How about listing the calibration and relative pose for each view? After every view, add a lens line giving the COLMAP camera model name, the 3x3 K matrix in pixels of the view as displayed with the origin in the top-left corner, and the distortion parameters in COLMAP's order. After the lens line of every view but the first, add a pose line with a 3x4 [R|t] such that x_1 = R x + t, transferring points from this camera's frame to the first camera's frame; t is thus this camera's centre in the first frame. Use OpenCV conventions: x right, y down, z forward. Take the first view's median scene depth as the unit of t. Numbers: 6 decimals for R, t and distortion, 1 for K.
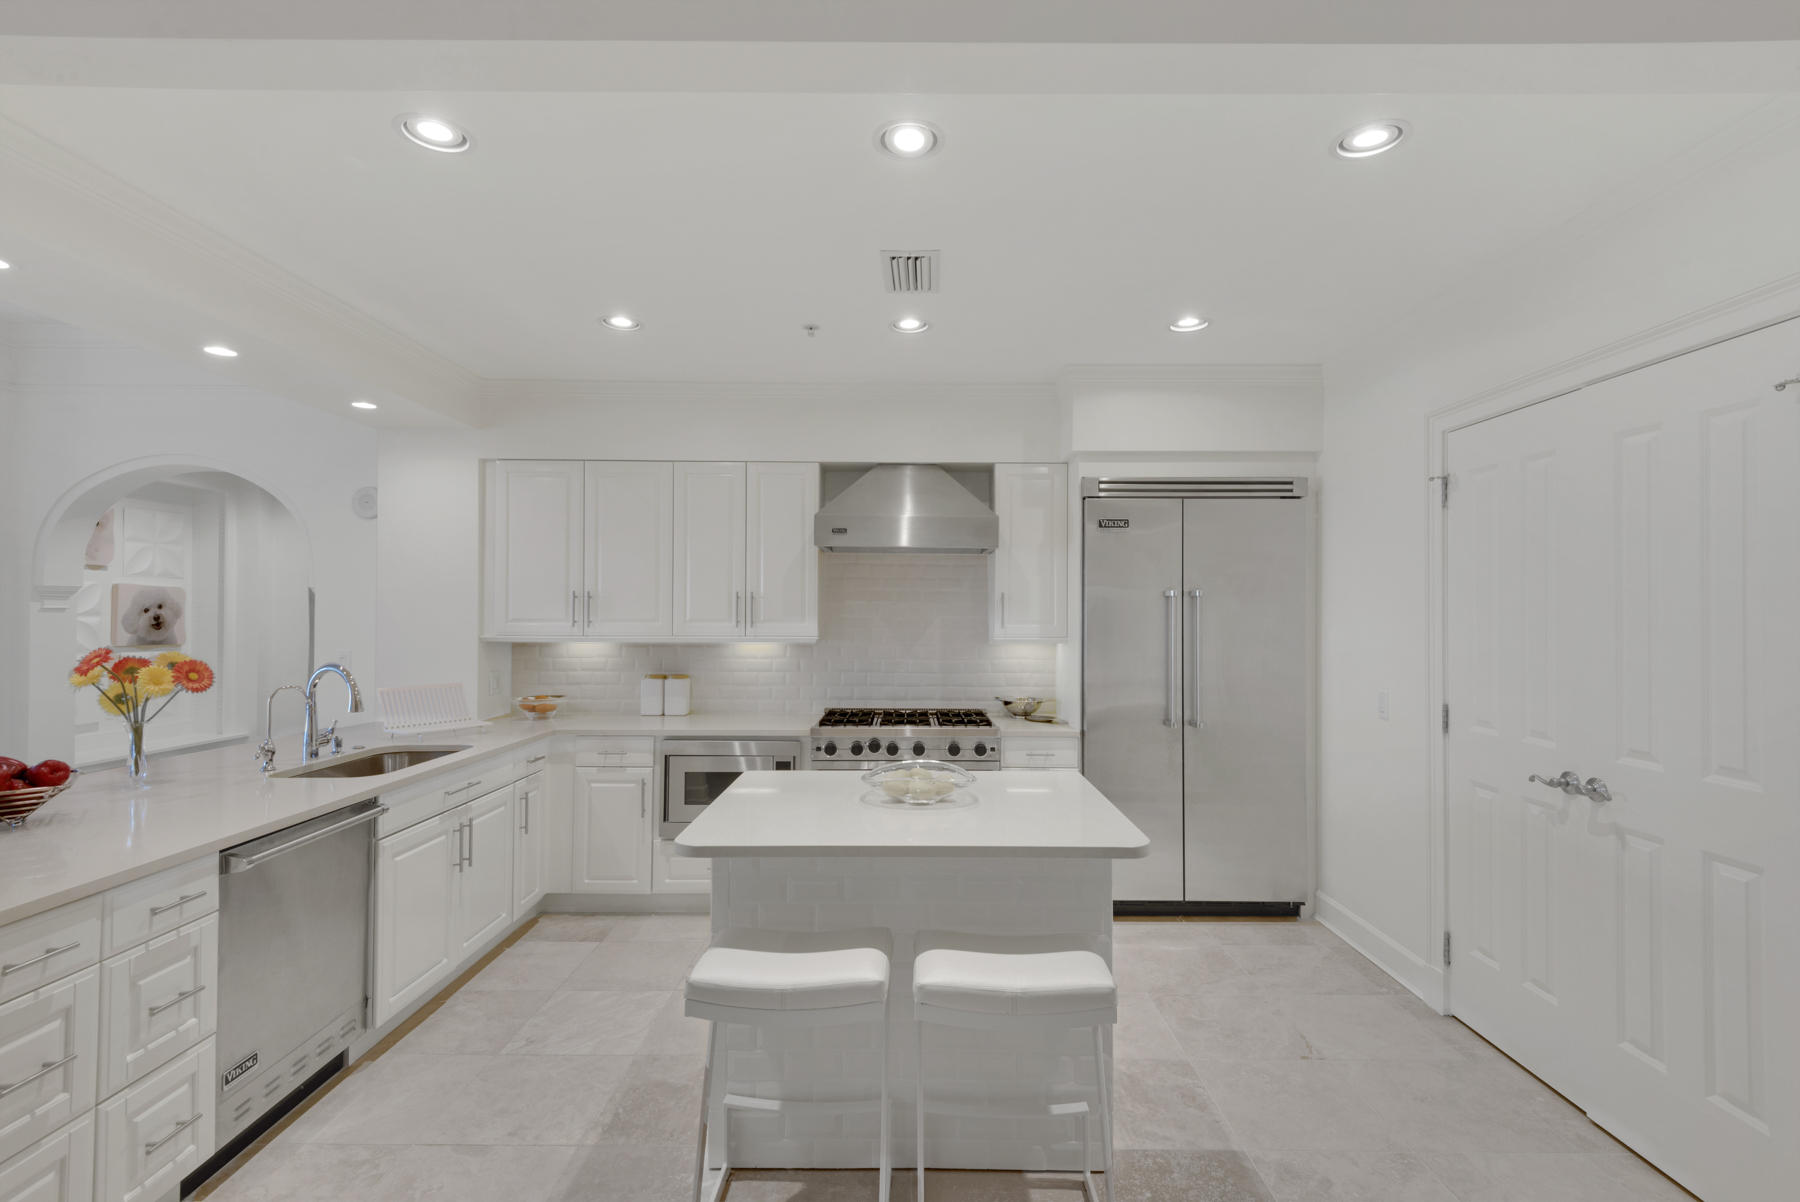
lens RADIAL K [[815.2, 0, 900.0], [0, 815.2, 601.0], [0, 0, 1]] dist [0.033681, -0.015759]
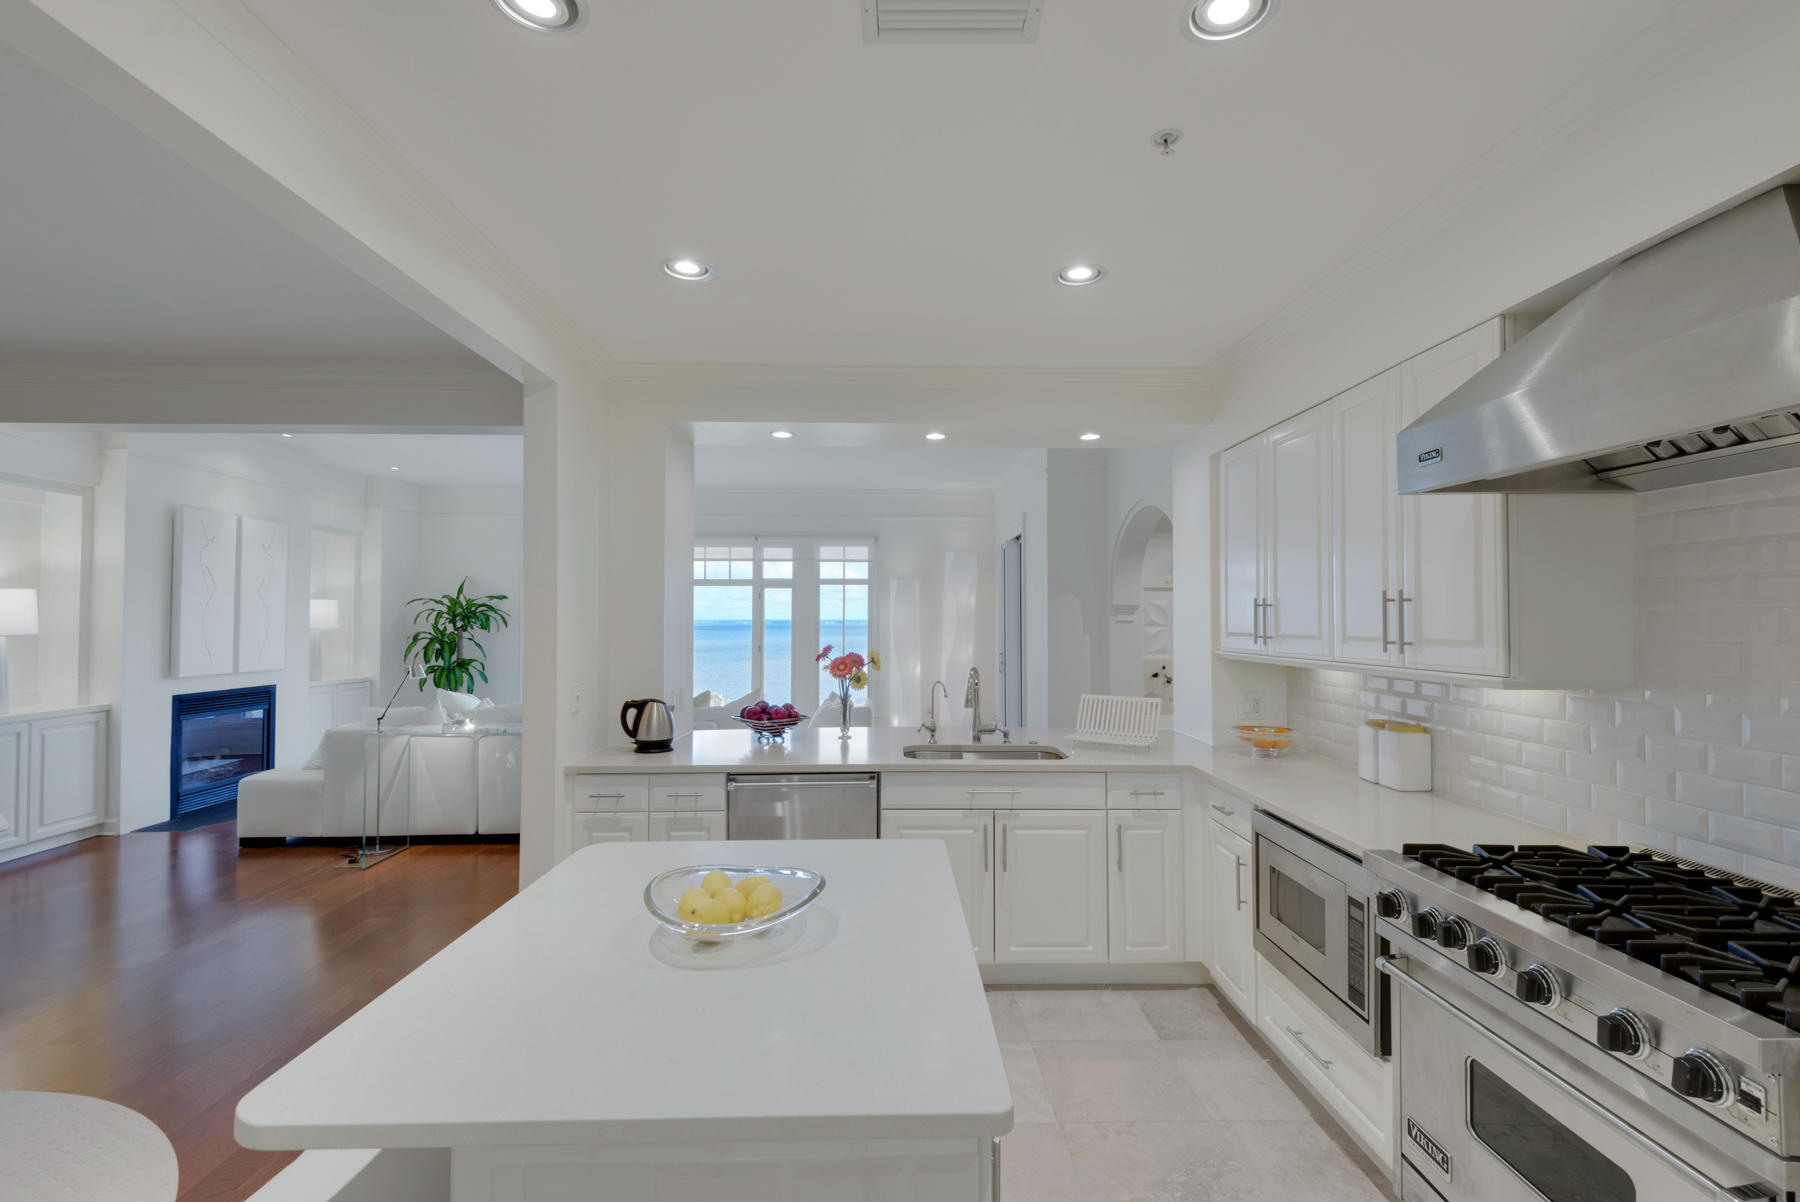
lens RADIAL K [[803.3, 0, 904.7], [0, 803.3, 606.9], [0, 0, 1]] dist [0.034110, -0.018752]
pose [[0.036053, -0.018753, -0.999174, 0.375662], [0.010433, 0.999776, -0.018388, 0.007290], [0.999295, -0.009762, 0.036241, 0.653462]]
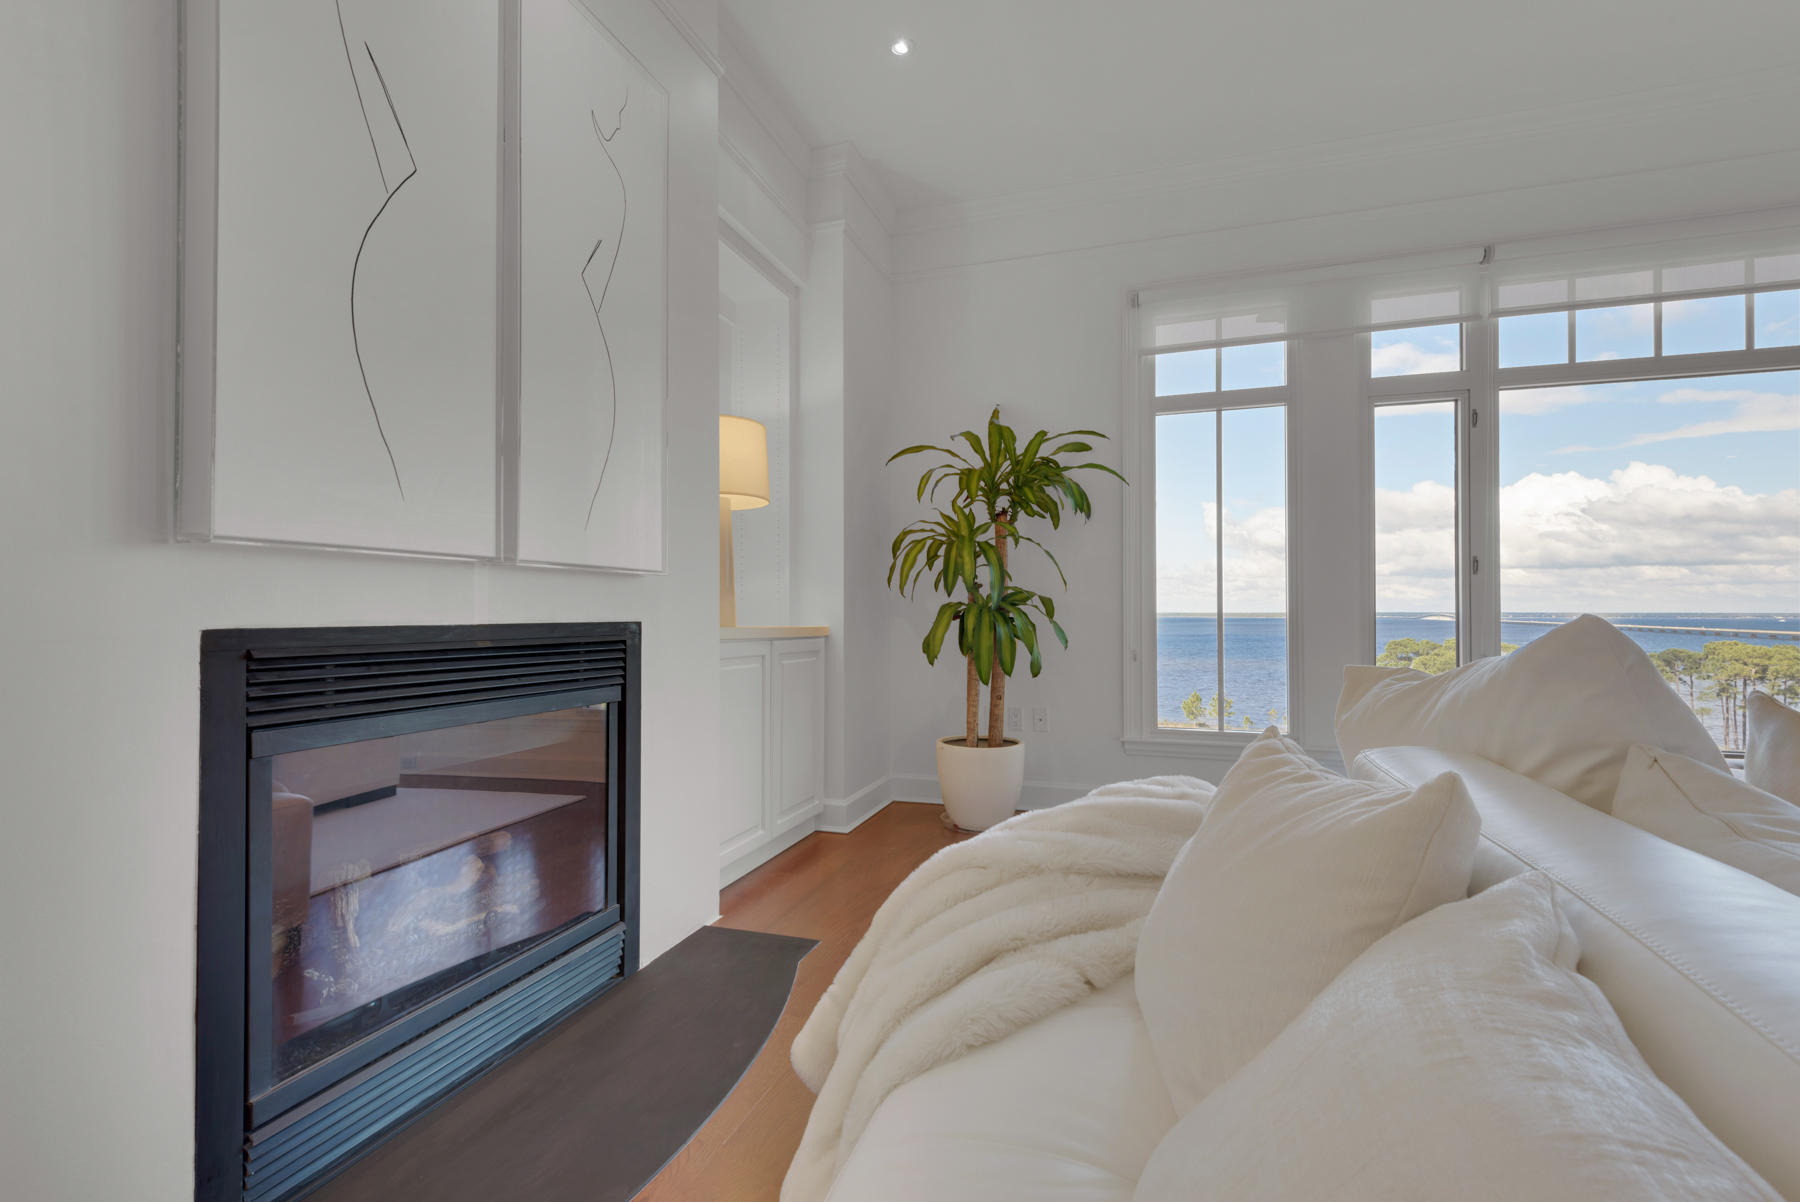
lens RADIAL K [[815.2, 0, 900.0], [0, 815.2, 601.0], [0, 0, 1]] dist [0.033681, -0.015759]
pose [[-0.311809, -0.014047, -0.950041, -0.946879], [0.005906, 0.999843, -0.016722, 0.121790], [0.950126, -0.010825, -0.311677, -0.288930]]
